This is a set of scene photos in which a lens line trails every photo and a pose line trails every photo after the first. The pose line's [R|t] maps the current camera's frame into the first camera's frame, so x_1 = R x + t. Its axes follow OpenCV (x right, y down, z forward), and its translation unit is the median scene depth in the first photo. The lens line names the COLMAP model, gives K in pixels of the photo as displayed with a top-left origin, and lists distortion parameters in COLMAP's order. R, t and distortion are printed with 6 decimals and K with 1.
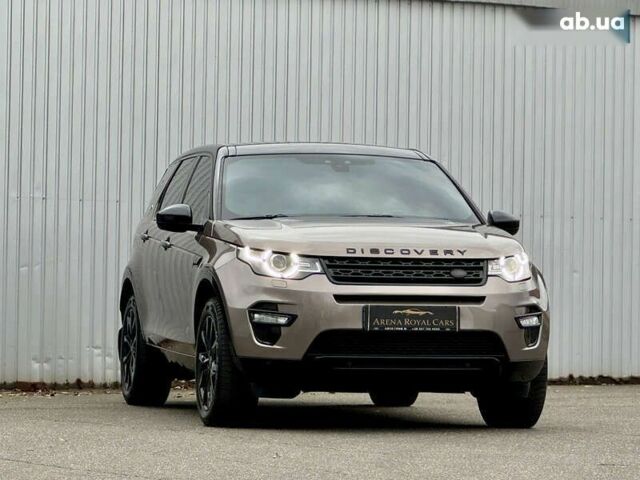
lens RADIAL K [[3431.2, 0, 320.0], [0, 3431.2, 240.0], [0, 0, 1]] dist [-0.462566, -3.633088]
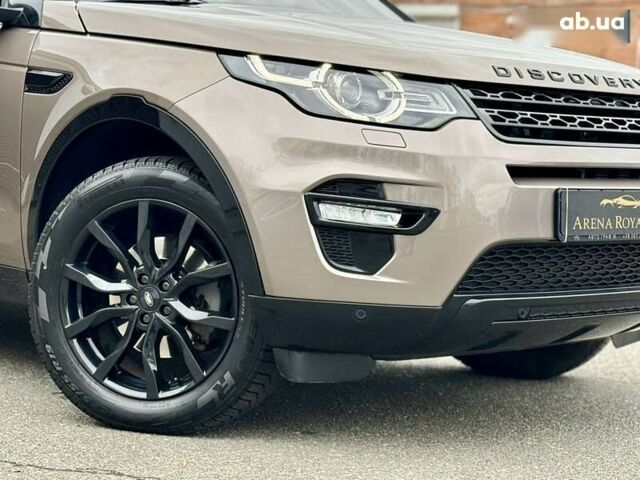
lens RADIAL K [[1515.2, 0, 320.0], [0, 1515.2, 240.0], [0, 0, 1]] dist [0.009481, 0.372633]
pose [[0.856210, -0.013775, 0.516445, -0.121633], [-0.034439, 0.995899, 0.083660, 0.009710], [-0.515479, -0.089416, 0.852224, 0.831797]]
